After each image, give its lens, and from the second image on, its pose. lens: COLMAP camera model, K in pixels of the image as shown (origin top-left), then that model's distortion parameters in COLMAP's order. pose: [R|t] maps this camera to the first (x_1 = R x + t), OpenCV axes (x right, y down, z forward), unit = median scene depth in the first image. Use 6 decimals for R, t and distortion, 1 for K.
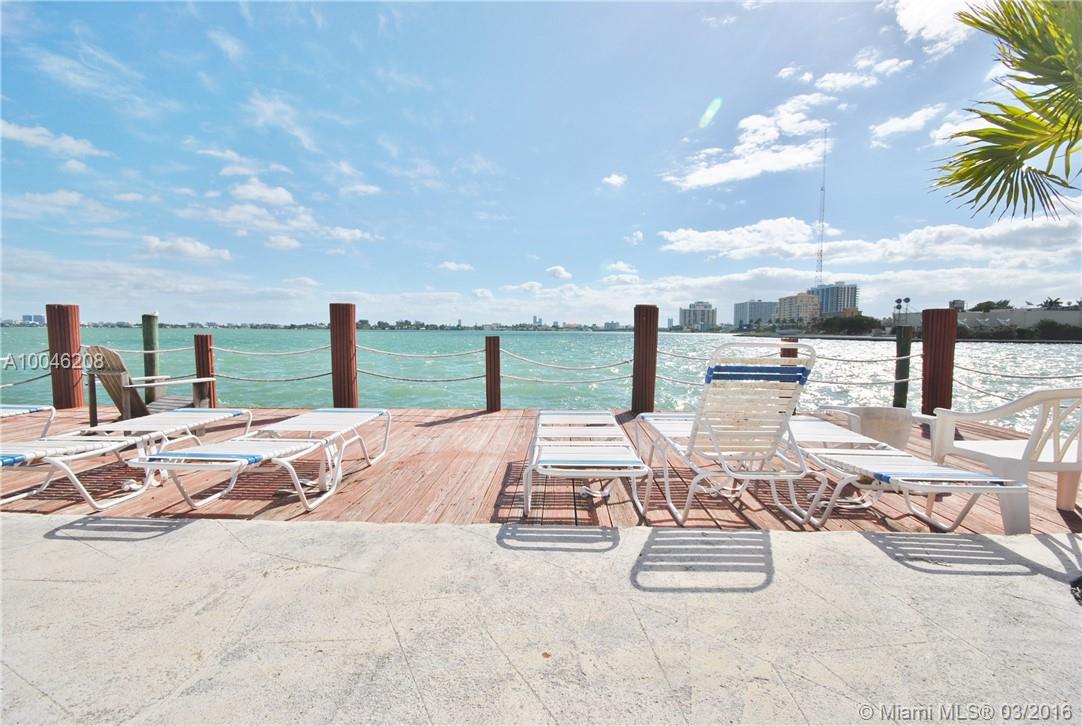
lens RADIAL K [[478.0, 0, 550.2], [0, 478.0, 365.1], [0, 0, 1]] dist [-0.000684, -0.003520]
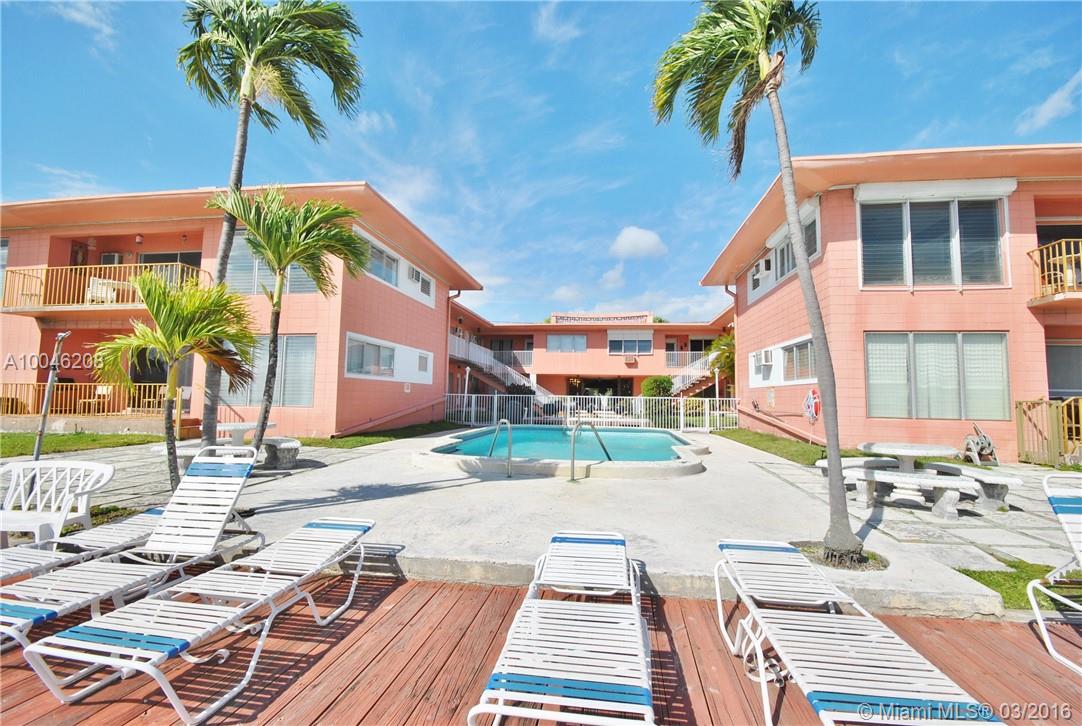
lens RADIAL K [[478.0, 0, 542.7], [0, 478.0, 363.3], [0, 0, 1]] dist [-0.000684, -0.003520]
pose [[-0.990626, -0.006178, 0.136459, -1.058157], [-0.006799, 0.999969, -0.004088, -0.433153], [-0.136429, -0.004978, -0.990637, 3.258053]]
